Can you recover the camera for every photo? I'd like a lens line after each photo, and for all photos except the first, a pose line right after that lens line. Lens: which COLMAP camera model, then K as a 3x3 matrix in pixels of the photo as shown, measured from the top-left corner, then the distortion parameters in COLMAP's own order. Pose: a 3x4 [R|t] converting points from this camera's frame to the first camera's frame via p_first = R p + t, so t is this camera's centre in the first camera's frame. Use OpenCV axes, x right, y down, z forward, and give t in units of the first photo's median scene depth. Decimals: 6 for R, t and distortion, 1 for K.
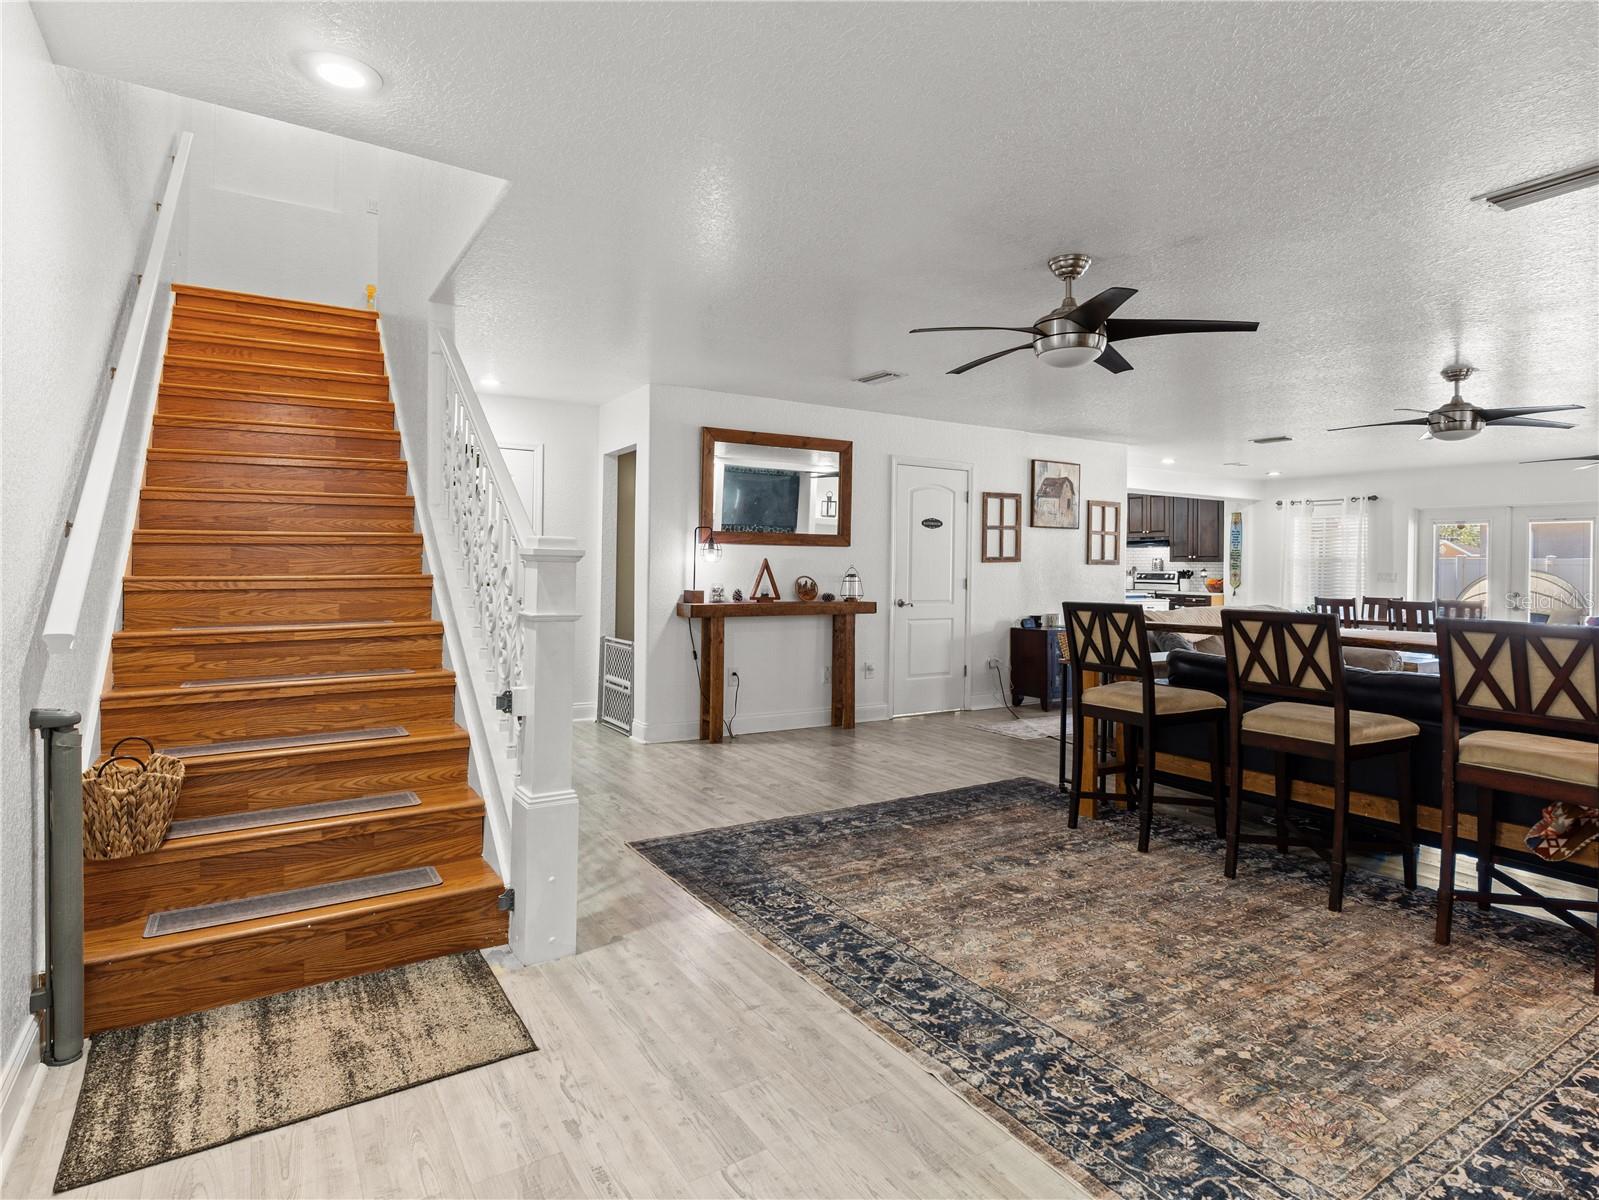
lens RADIAL K [[859.4, 0, 804.7], [0, 859.4, 568.5], [0, 0, 1]] dist [-0.000010, 0.000822]
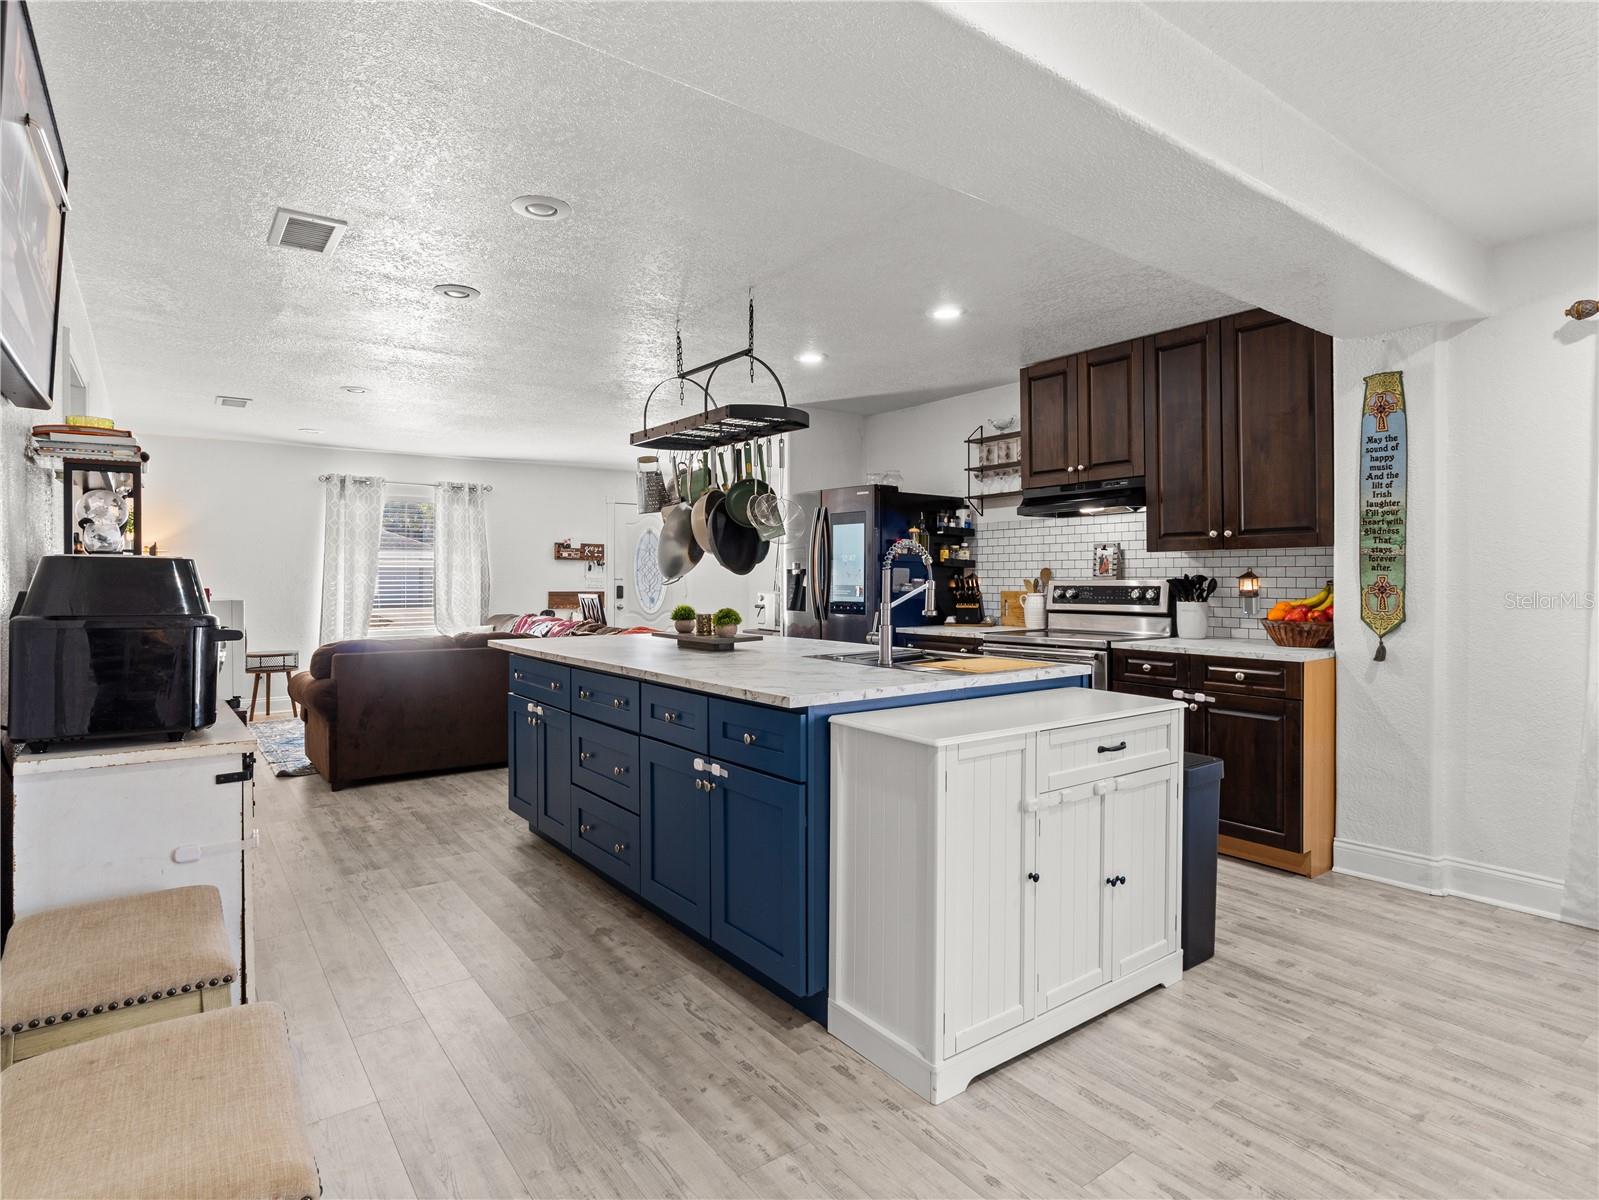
lens RADIAL K [[859.4, 0, 796.9], [0, 859.4, 574.5], [0, 0, 1]] dist [-0.000010, 0.000822]
pose [[0.997304, -0.012919, 0.072233, 0.679059], [0.013548, 0.999874, -0.008222, 0.005642], [-0.072118, 0.009179, 0.997354, 1.736571]]
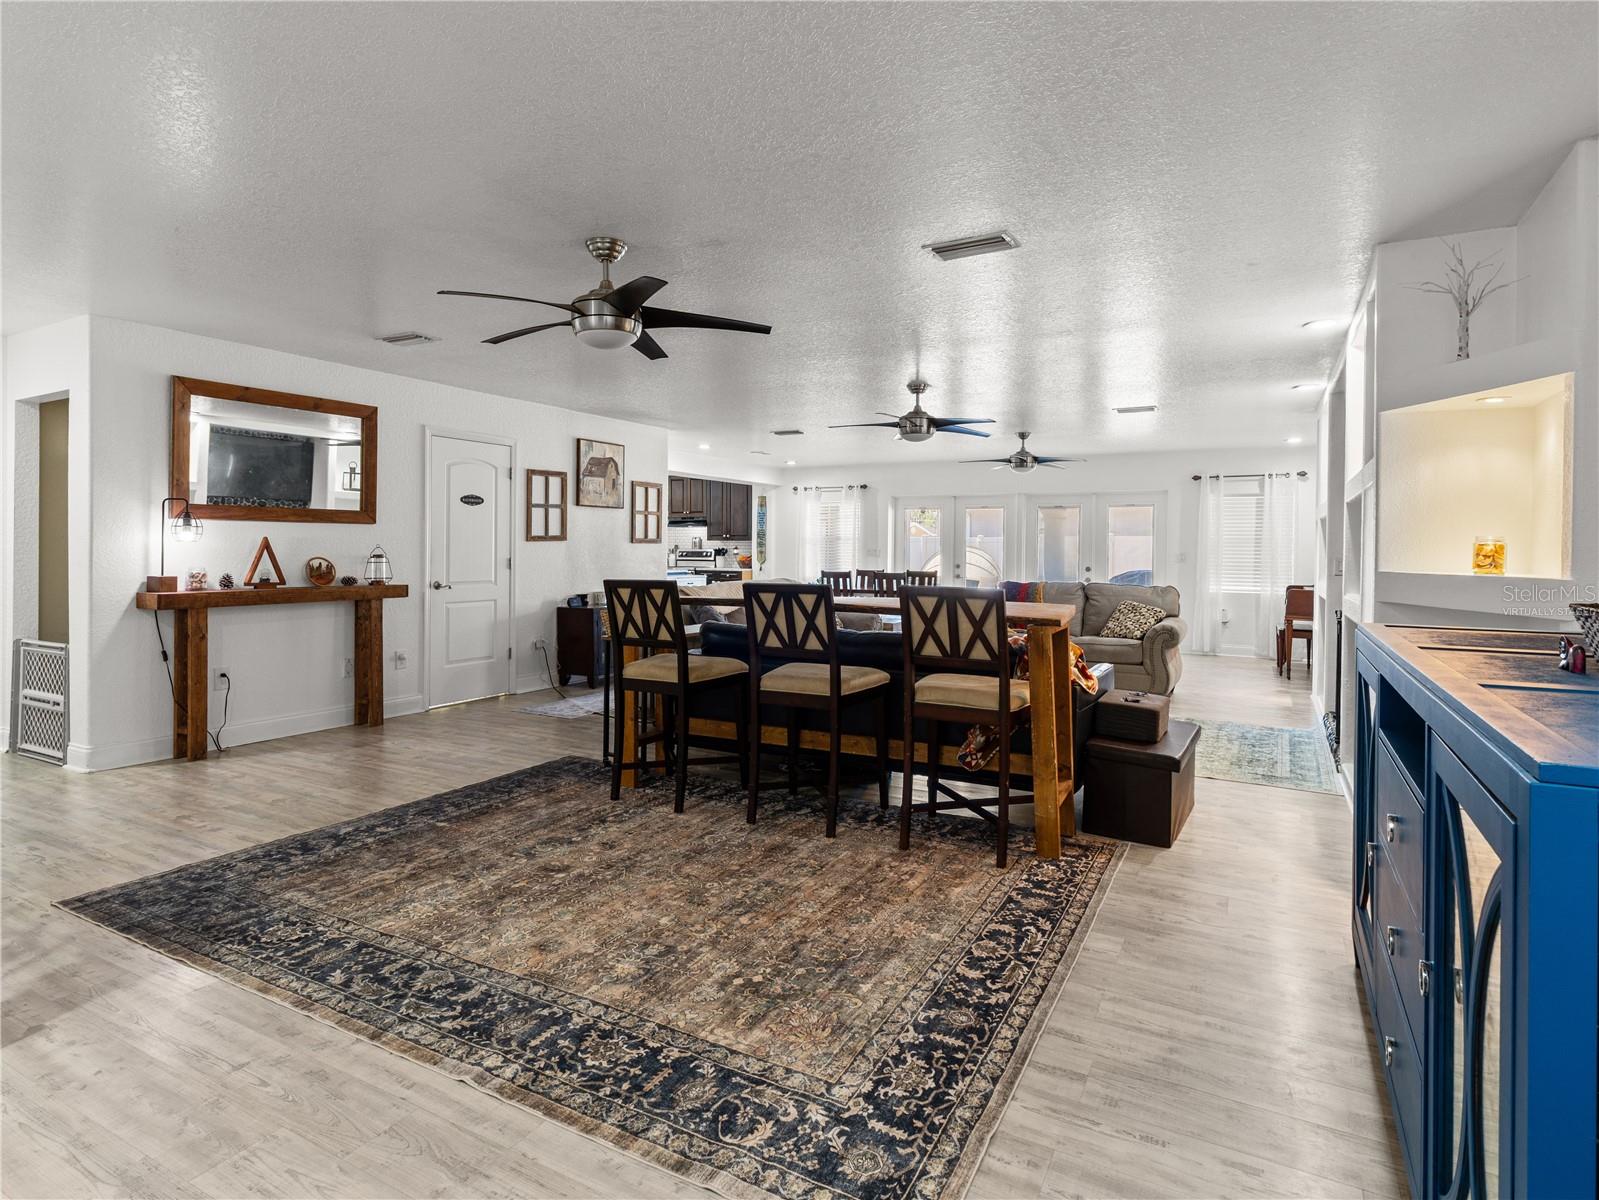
lens RADIAL K [[859.4, 0, 798.7], [0, 859.4, 558.3], [0, 0, 1]] dist [-0.000010, 0.000822]
pose [[0.876129, -0.011371, 0.481942, 0.012952], [0.005380, 0.999890, 0.013812, 0.000694], [-0.482046, -0.009508, 0.876094, -0.002570]]
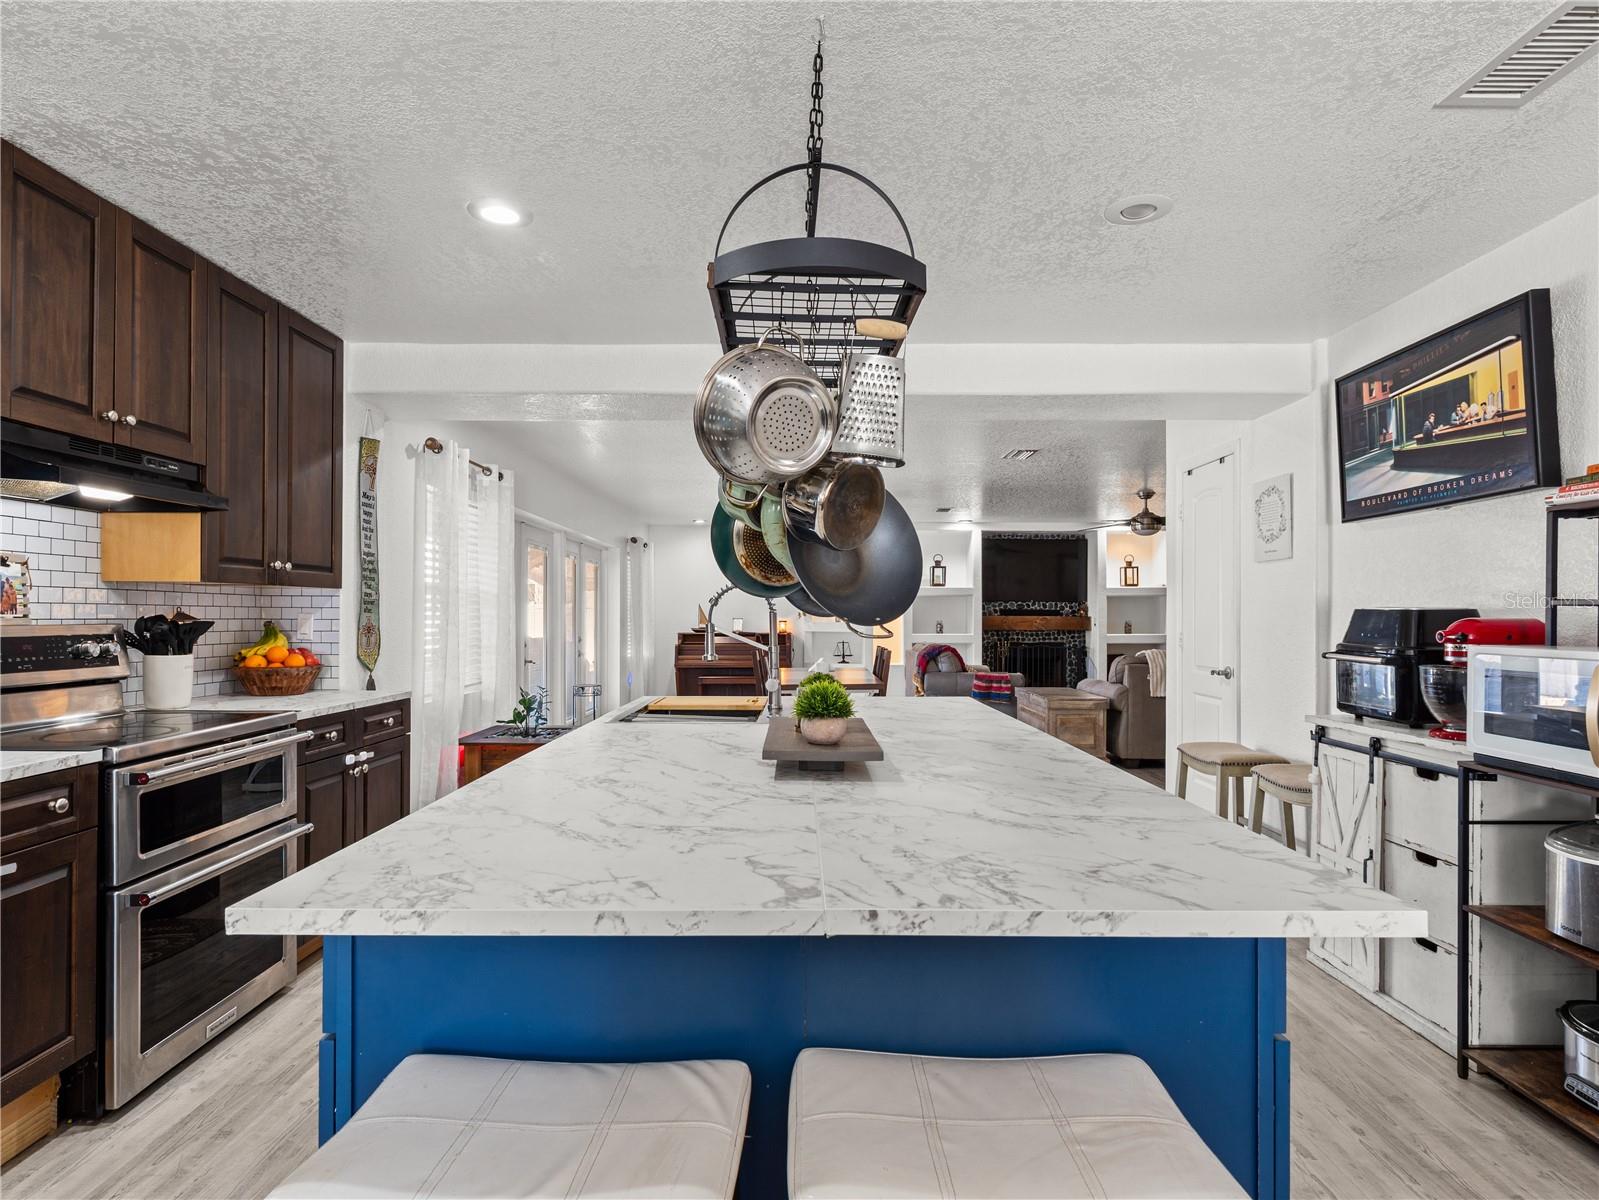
lens RADIAL K [[859.4, 0, 796.8], [0, 859.4, 608.9], [0, 0, 1]] dist [-0.000010, 0.000822]
pose [[-0.841571, -0.007451, 0.540096, 0.447777], [-0.007328, 0.999970, 0.002377, -0.005094], [-0.540097, -0.001957, -0.841600, 2.839515]]
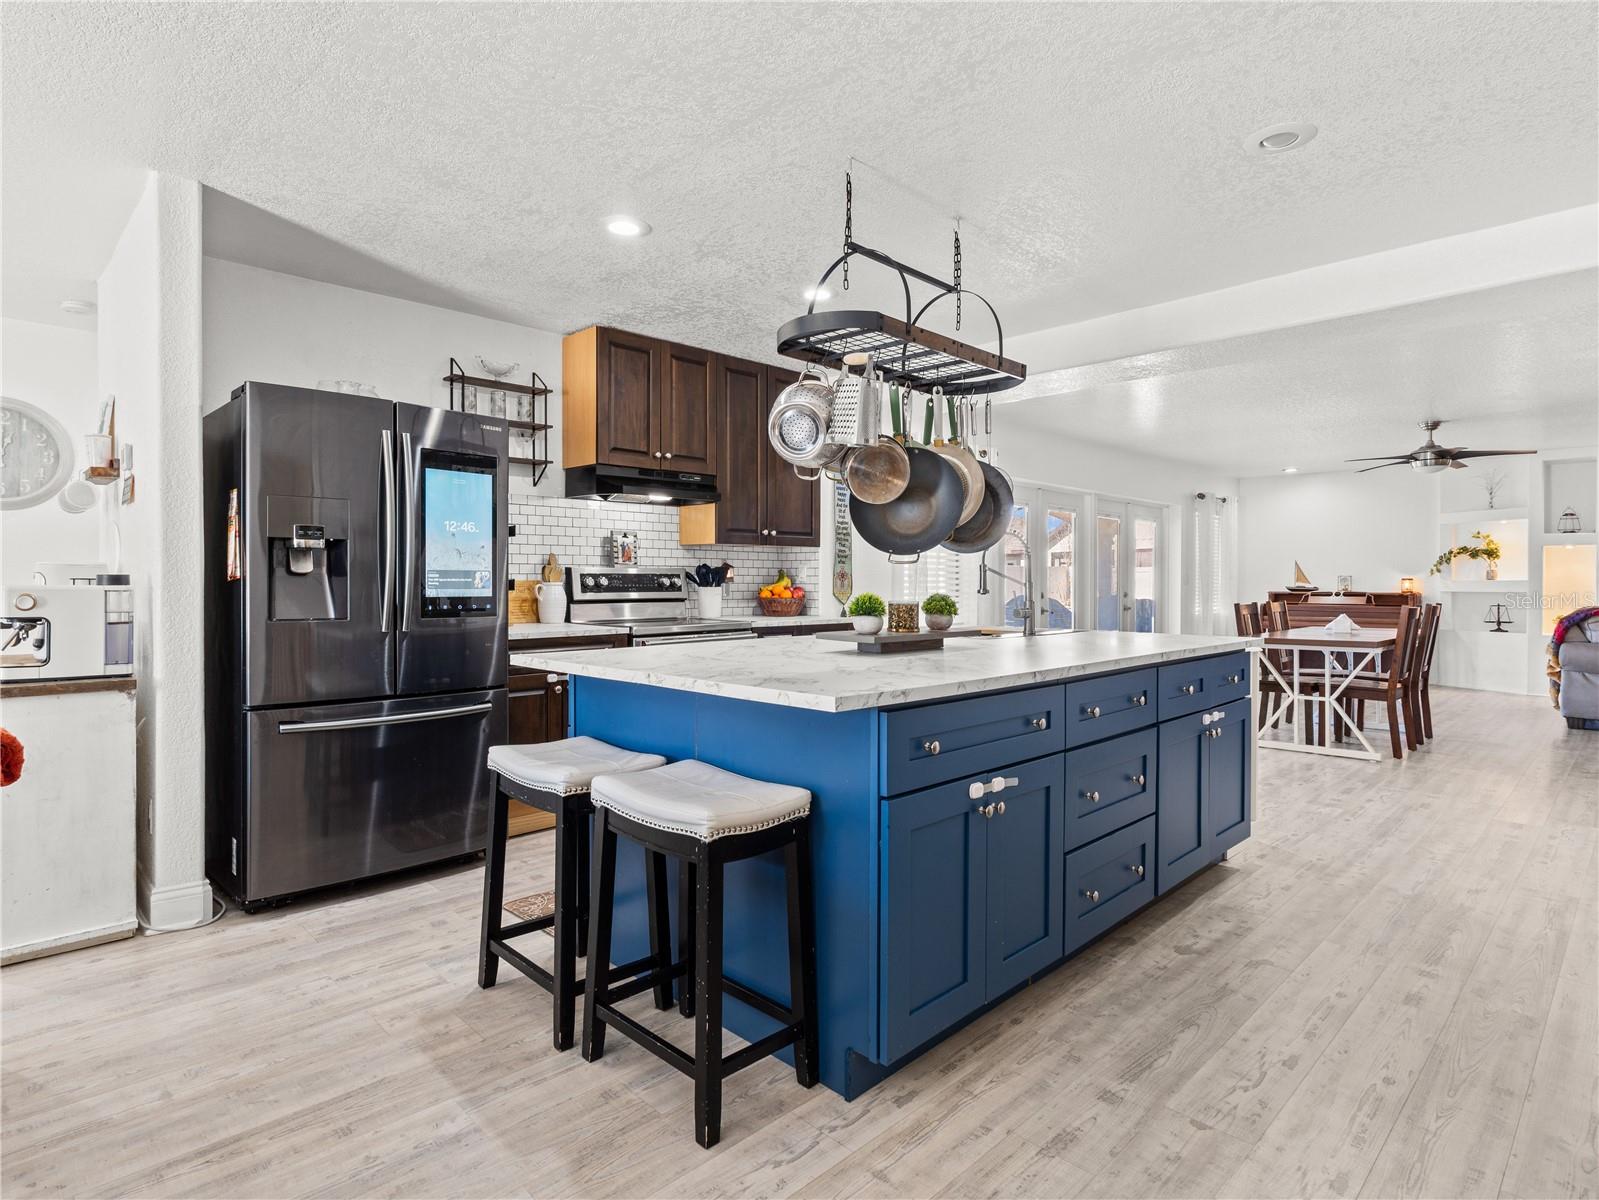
lens RADIAL K [[859.4, 0, 791.0], [0, 859.4, 579.1], [0, 0, 1]] dist [-0.000010, 0.000822]
pose [[-0.210611, -0.008922, 0.977529, 0.118856], [0.001989, 0.999952, 0.009555, 0.012284], [-0.977568, 0.003957, -0.210583, 2.692799]]
